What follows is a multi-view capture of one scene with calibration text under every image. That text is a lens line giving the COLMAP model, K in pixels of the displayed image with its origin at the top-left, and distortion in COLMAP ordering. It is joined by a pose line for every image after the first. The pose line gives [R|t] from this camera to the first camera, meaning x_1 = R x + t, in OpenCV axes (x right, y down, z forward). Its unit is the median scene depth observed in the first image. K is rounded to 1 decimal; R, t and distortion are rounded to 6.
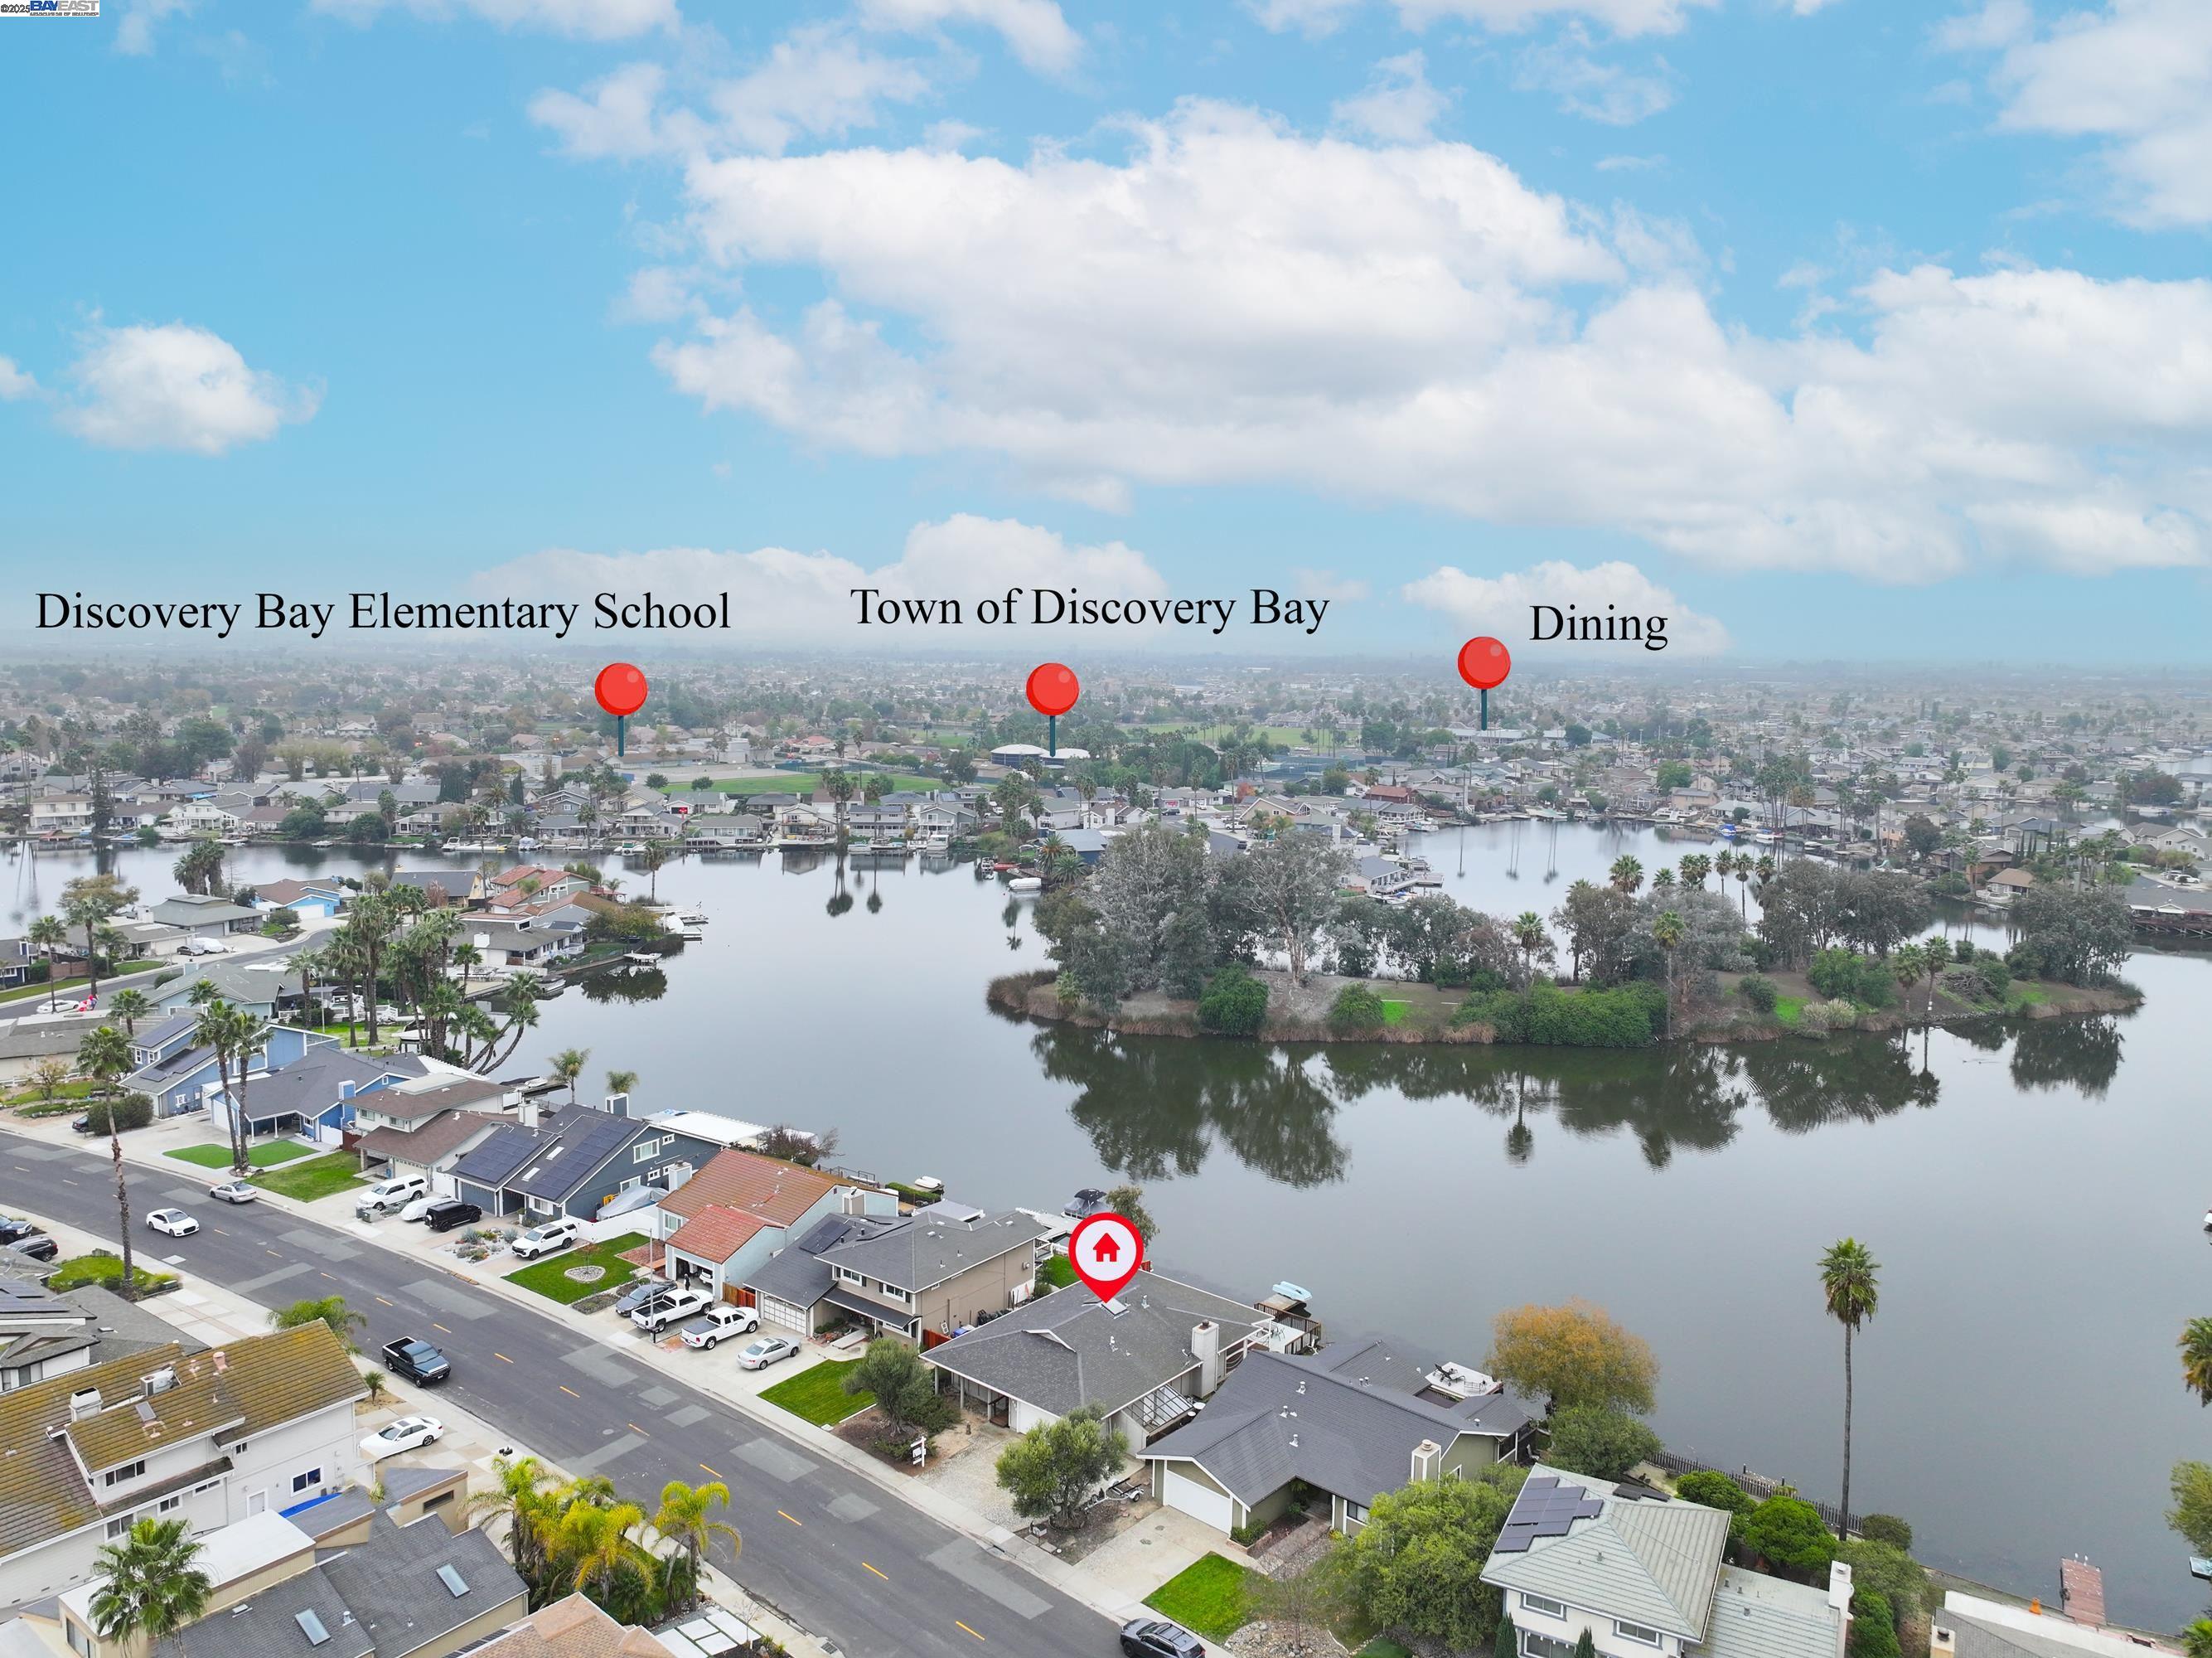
lens RADIAL K [[1590.8, 0, 1111.6], [0, 1590.8, 822.0], [0, 0, 1]] dist [0.000896, 0.017541]
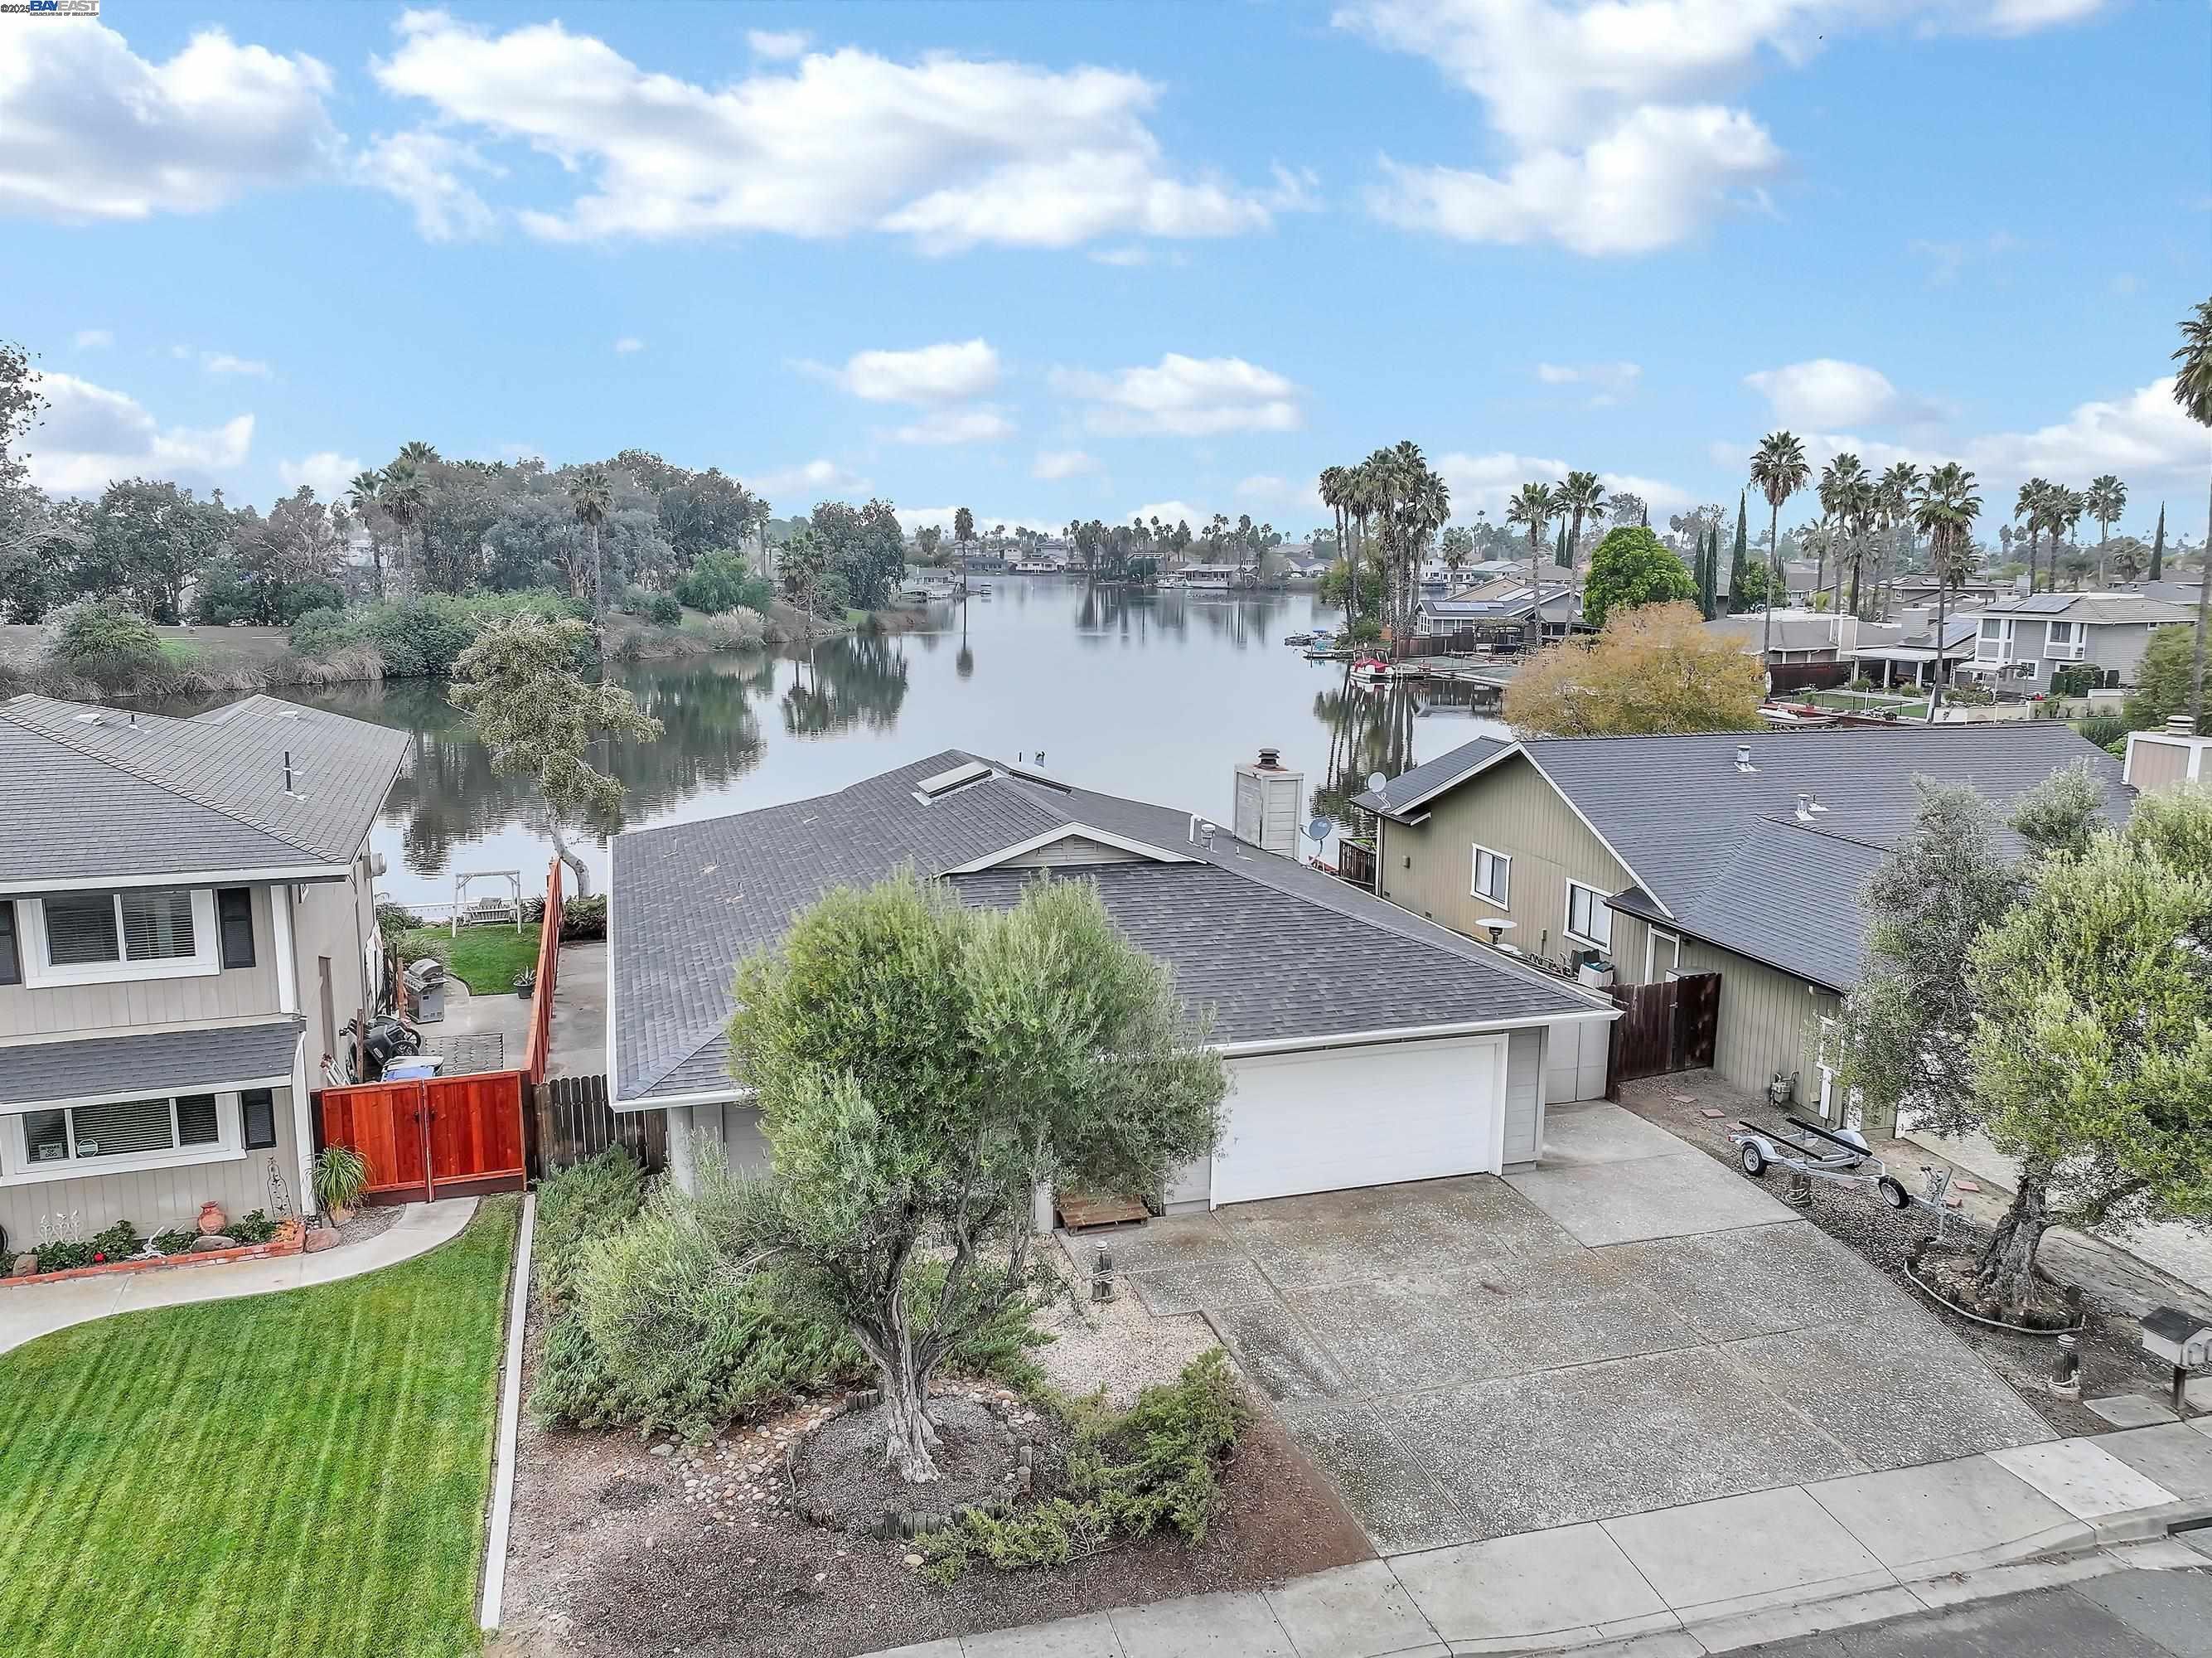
lens RADIAL K [[1590.8, 0, 1115.9], [0, 1590.8, 827.3], [0, 0, 1]] dist [0.000896, 0.017541]
pose [[0.532382, -0.154601, 0.832267, -0.124532], [0.096185, 0.987861, 0.121977, 0.147845], [-0.841022, 0.015113, 0.540790, 0.438885]]
